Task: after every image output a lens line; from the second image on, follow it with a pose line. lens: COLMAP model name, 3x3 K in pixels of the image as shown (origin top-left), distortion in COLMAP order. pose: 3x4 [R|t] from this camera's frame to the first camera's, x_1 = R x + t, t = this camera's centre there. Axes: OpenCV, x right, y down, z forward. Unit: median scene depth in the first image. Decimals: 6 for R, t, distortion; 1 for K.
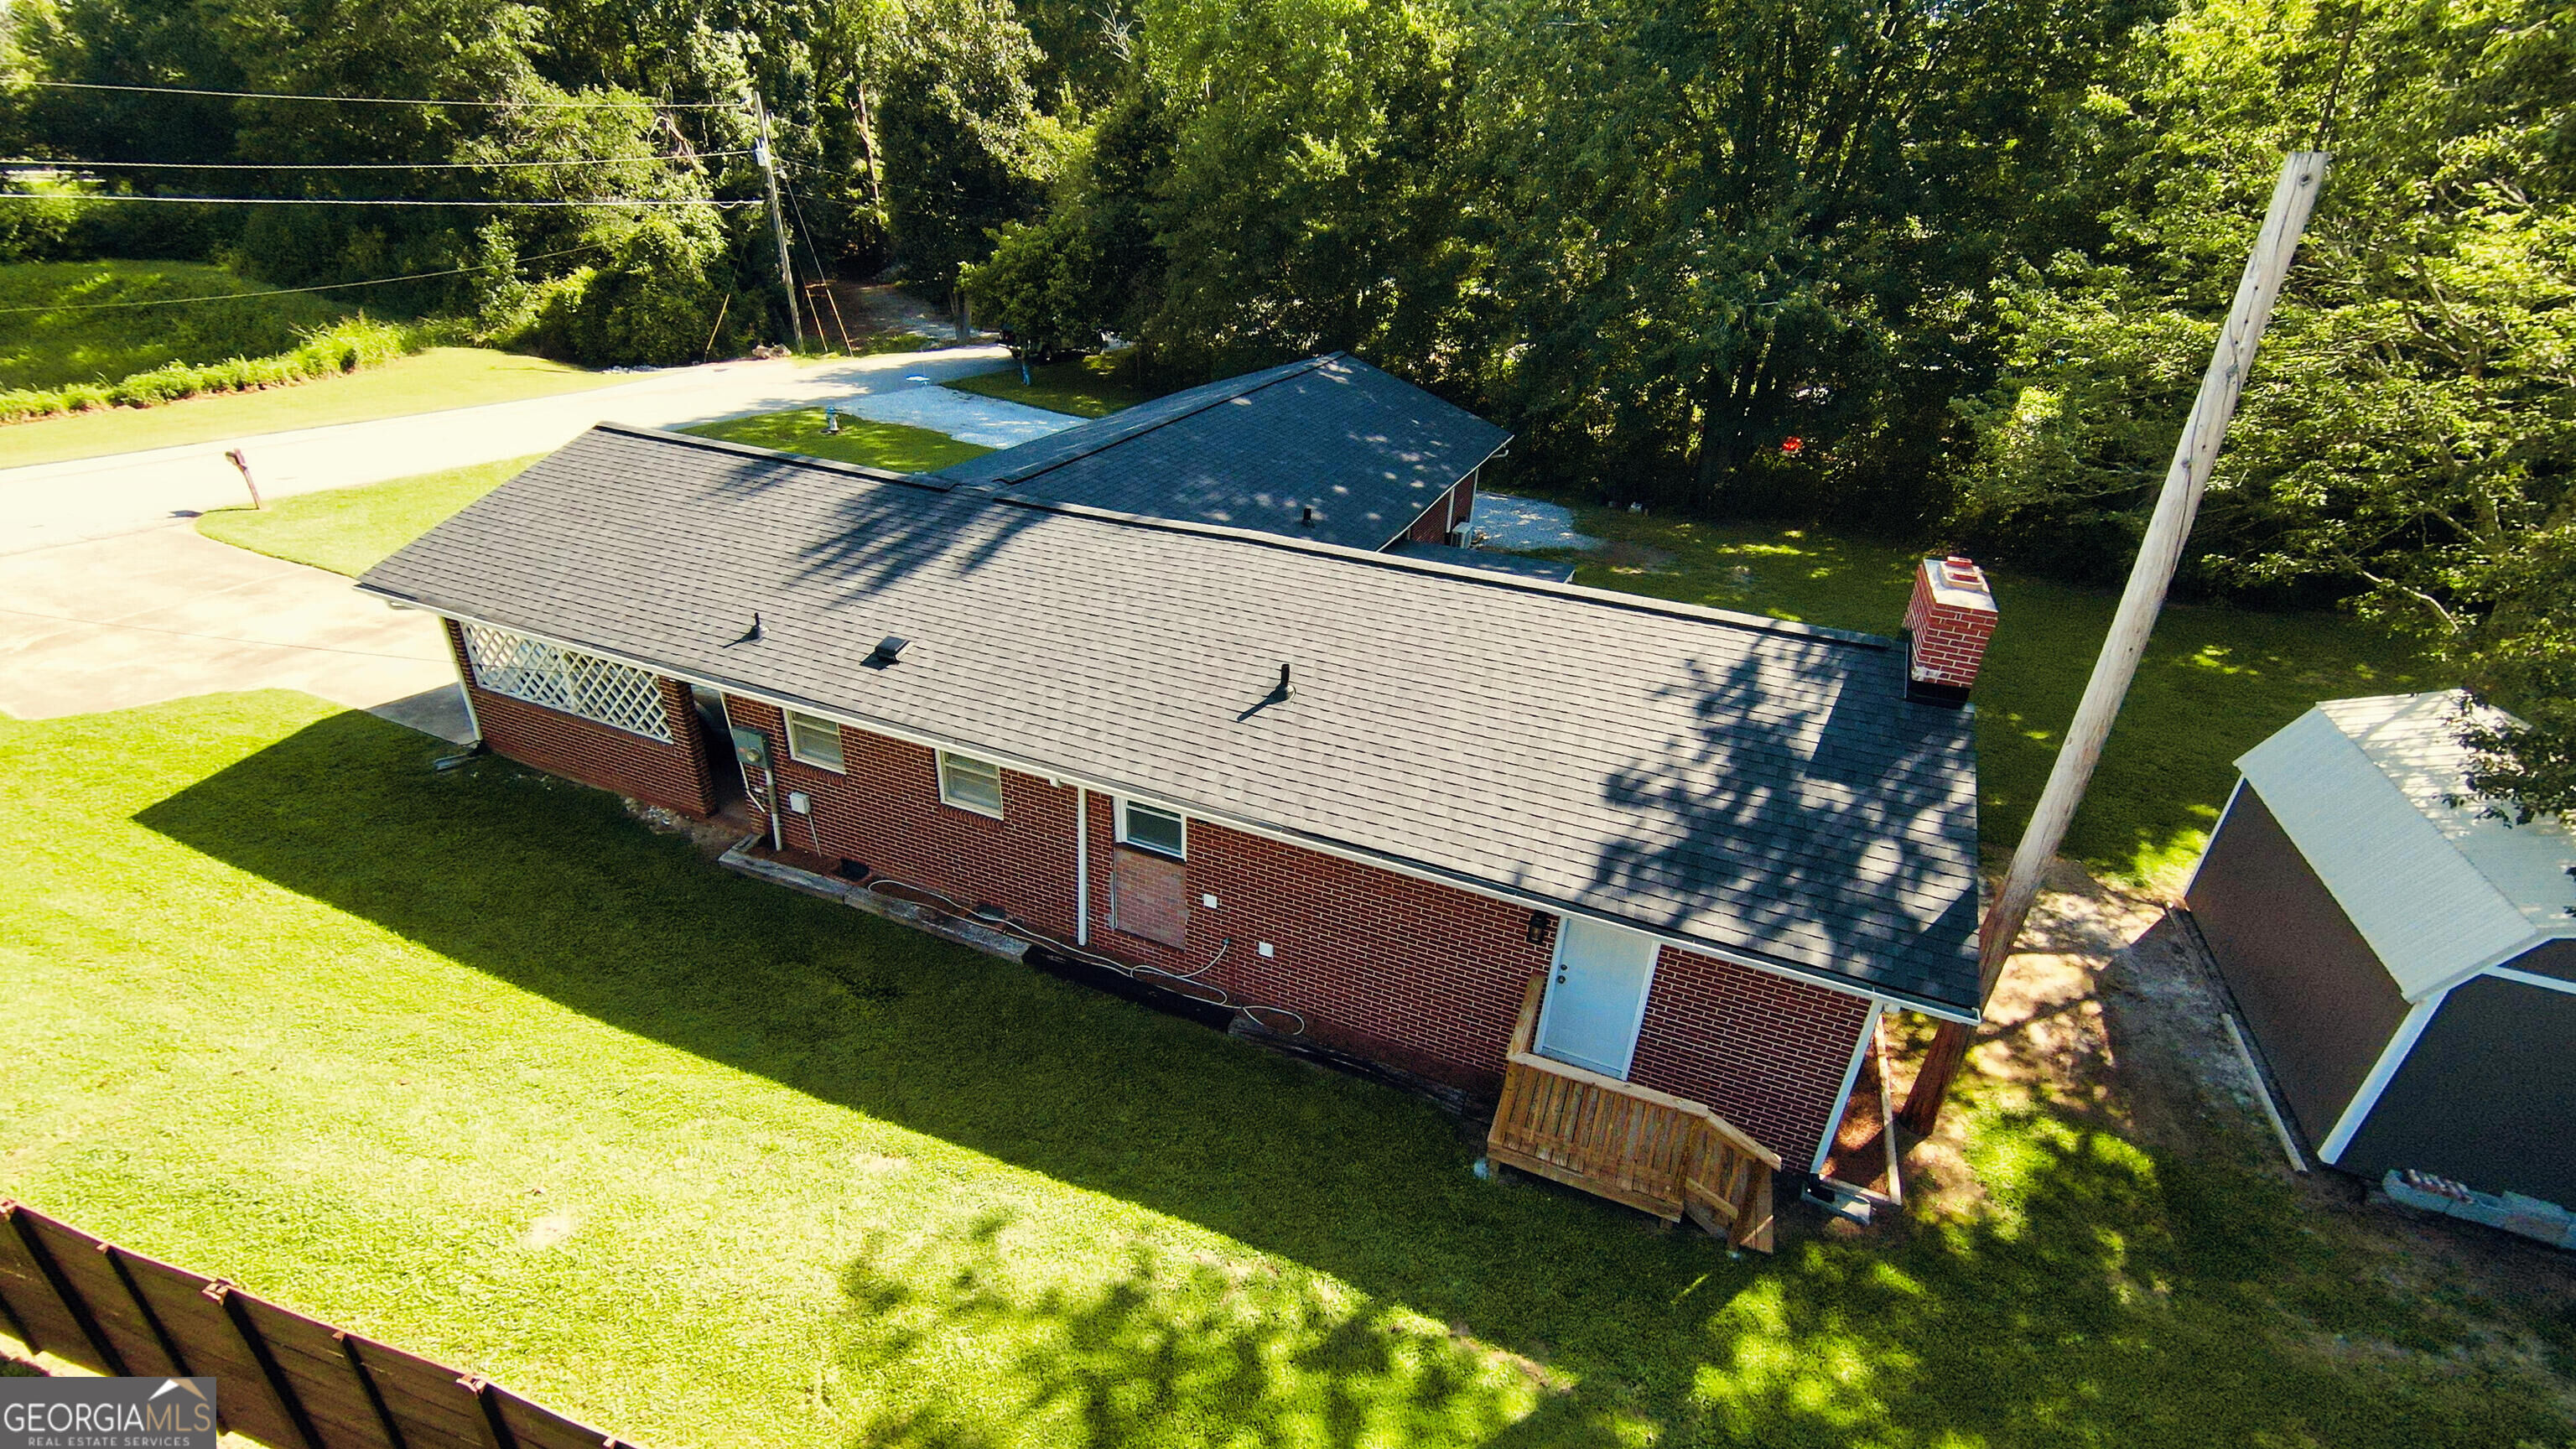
lens RADIAL K [[1087.1, 0, 1295.5], [0, 1087.1, 724.1], [0, 0, 1]] dist [0.000074, -0.000379]
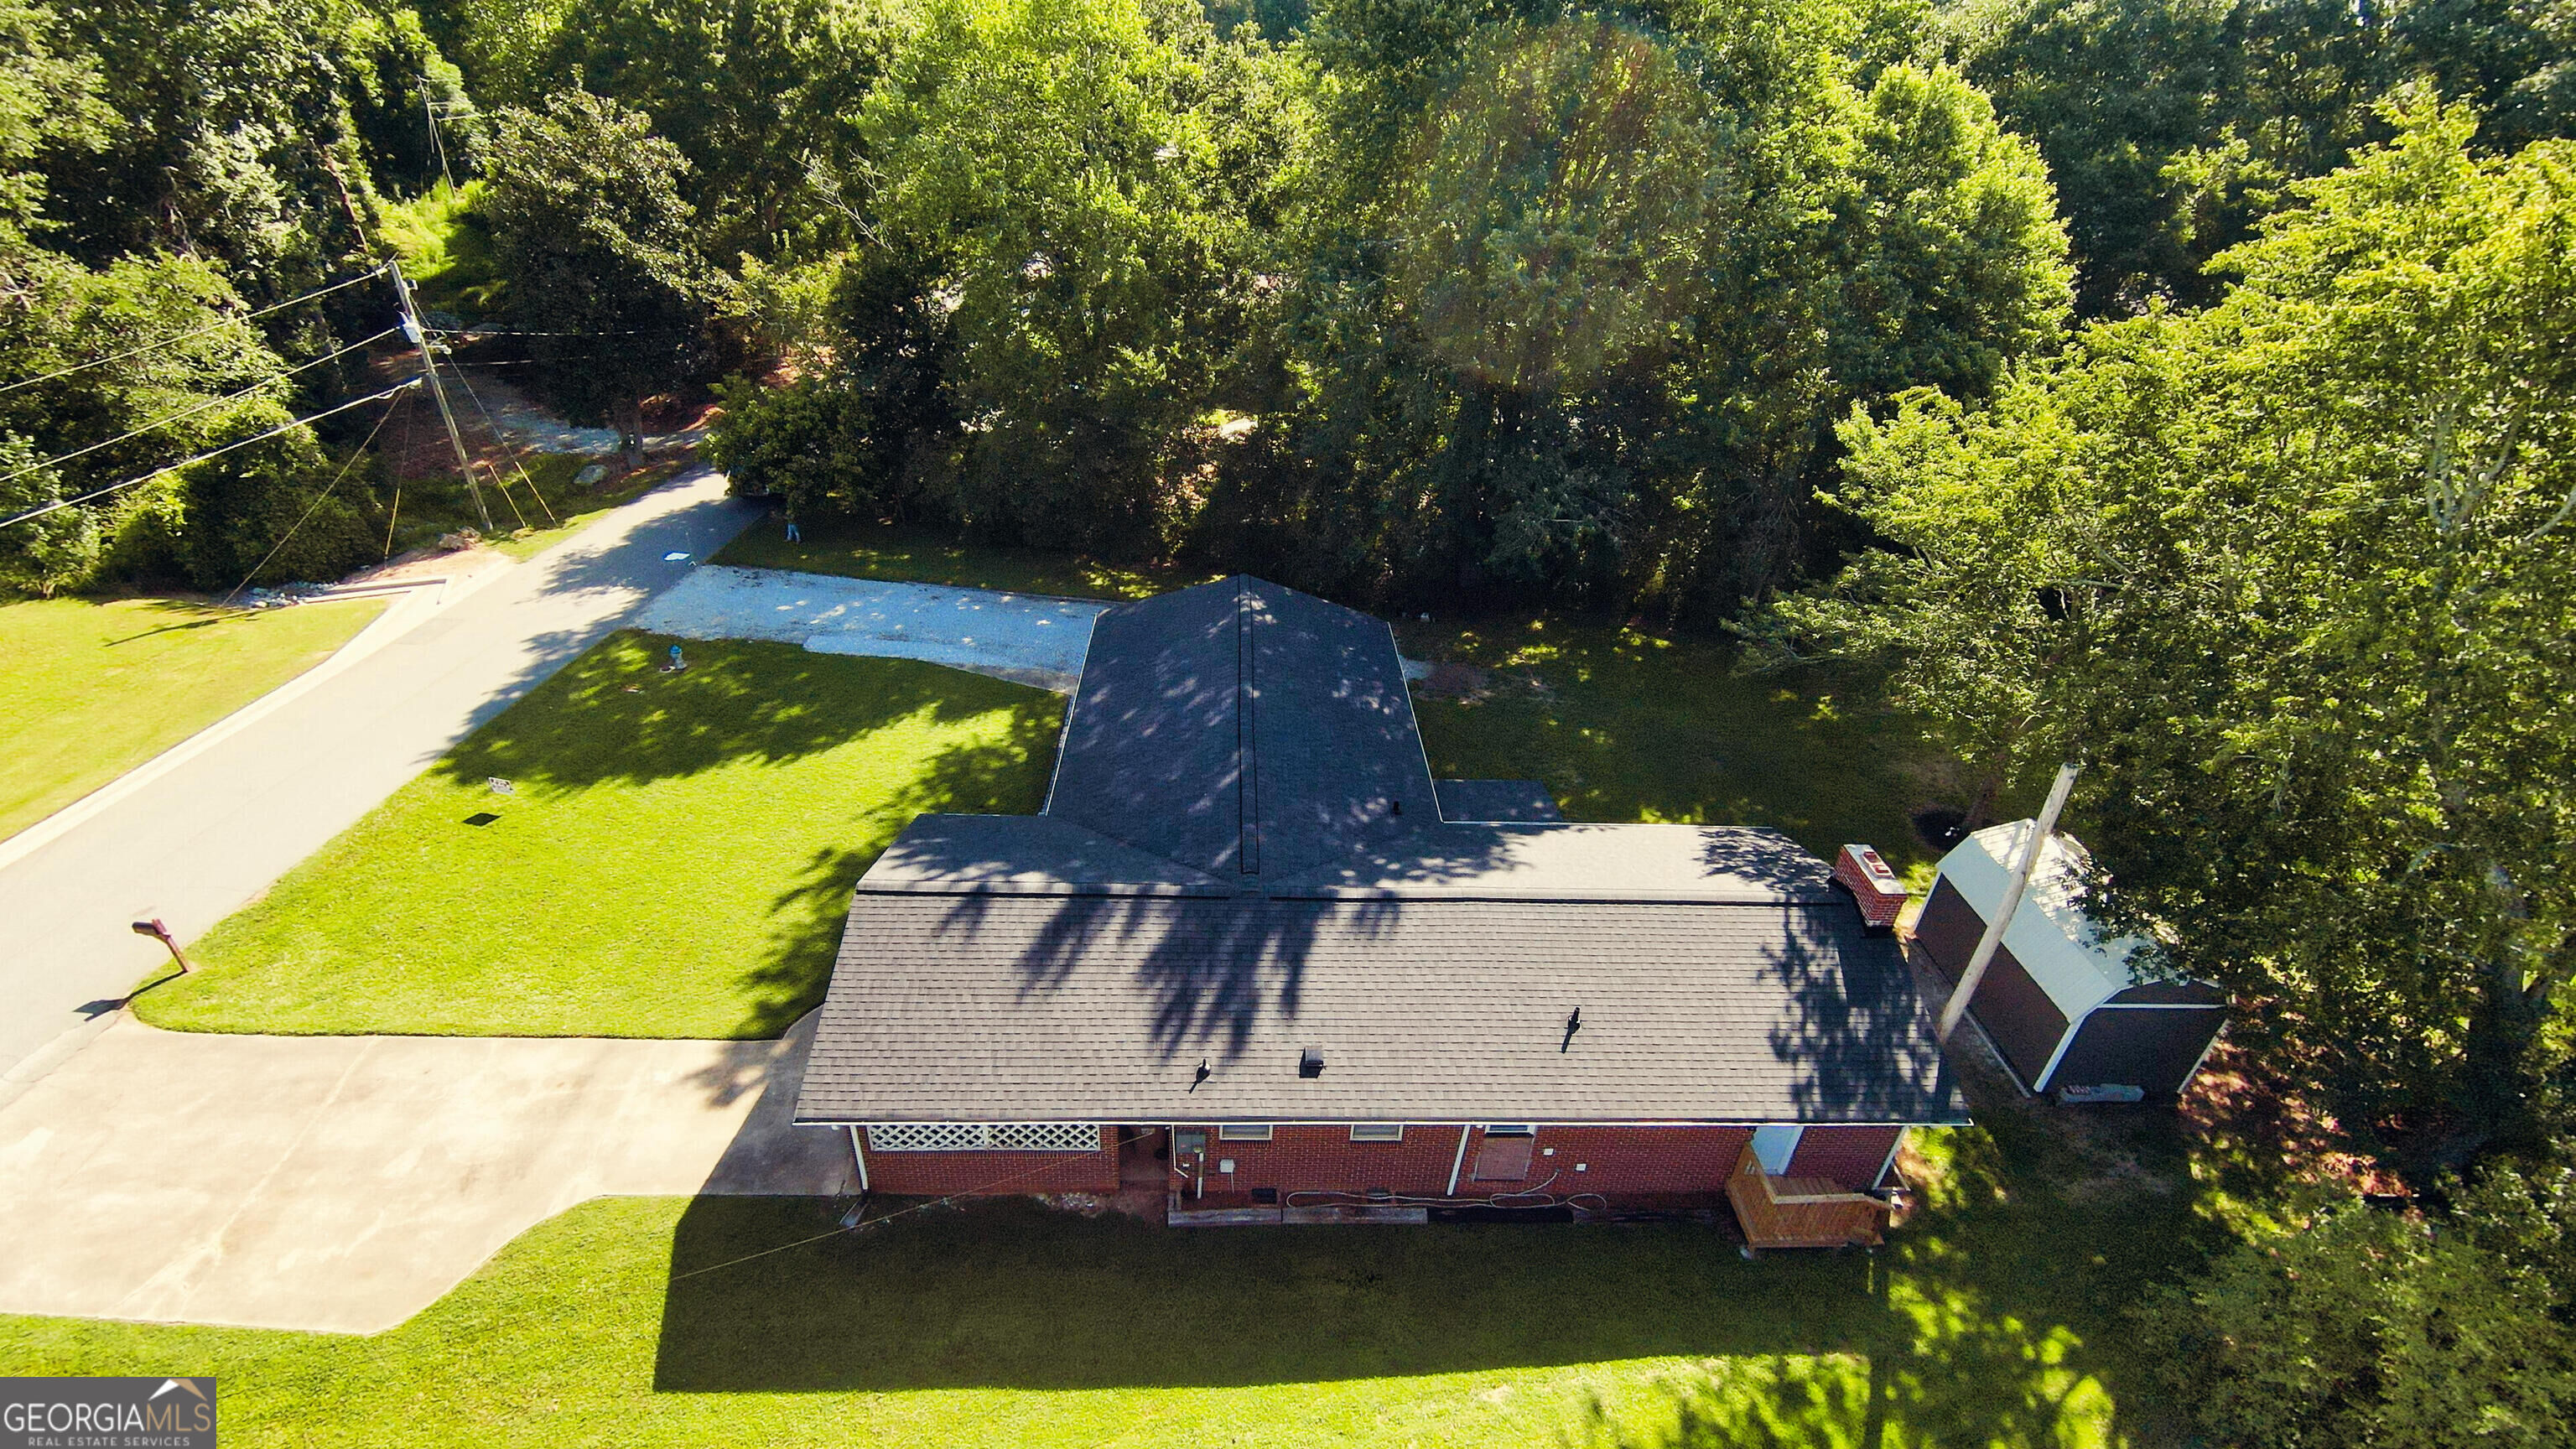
lens RADIAL K [[1087.1, 0, 1289.7], [0, 1087.1, 712.5], [0, 0, 1]] dist [0.000074, -0.000379]
pose [[0.911781, -0.219122, 0.347334, -0.787745], [0.188866, 0.974748, 0.119149, -0.699486], [-0.364671, -0.043038, 0.930141, -0.331660]]
